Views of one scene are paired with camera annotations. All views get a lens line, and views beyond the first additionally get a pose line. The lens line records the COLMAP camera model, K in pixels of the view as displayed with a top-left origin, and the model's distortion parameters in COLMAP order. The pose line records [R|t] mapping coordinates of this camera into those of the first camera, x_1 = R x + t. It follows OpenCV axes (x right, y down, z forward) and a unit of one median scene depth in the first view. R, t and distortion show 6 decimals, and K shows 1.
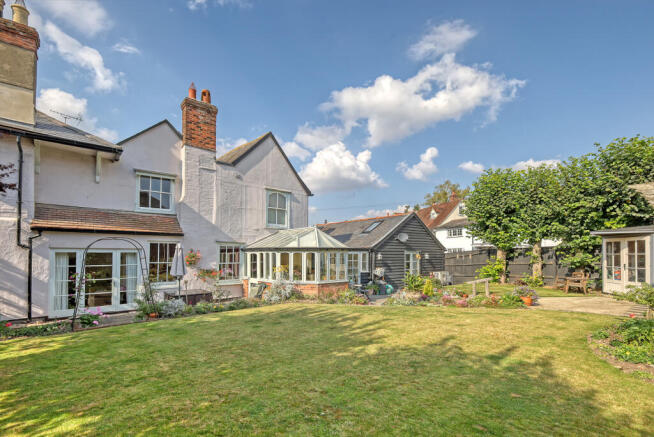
lens RADIAL K [[283.2, 0, 326.2], [0, 283.2, 254.1], [0, 0, 1]] dist [-0.000687, -0.000226]
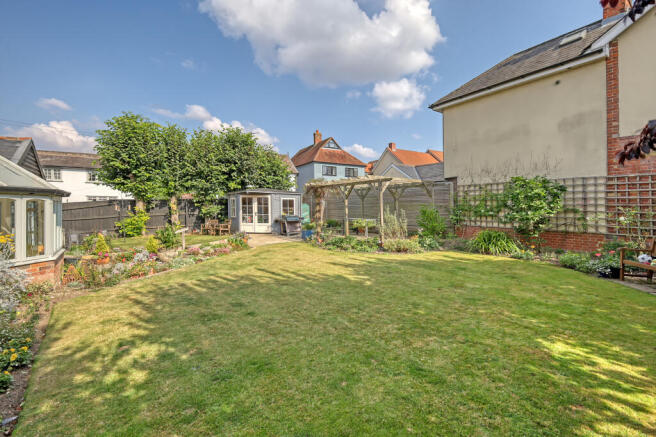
lens RADIAL K [[302.3, 0, 327.0], [0, 302.3, 211.4], [0, 0, 1]] dist [0.001271, 0.000134]
pose [[0.065555, -0.011421, 0.997784, -0.443558], [-0.003190, 0.999927, 0.011655, 0.007372], [-0.997844, -0.003946, 0.065514, 0.377242]]
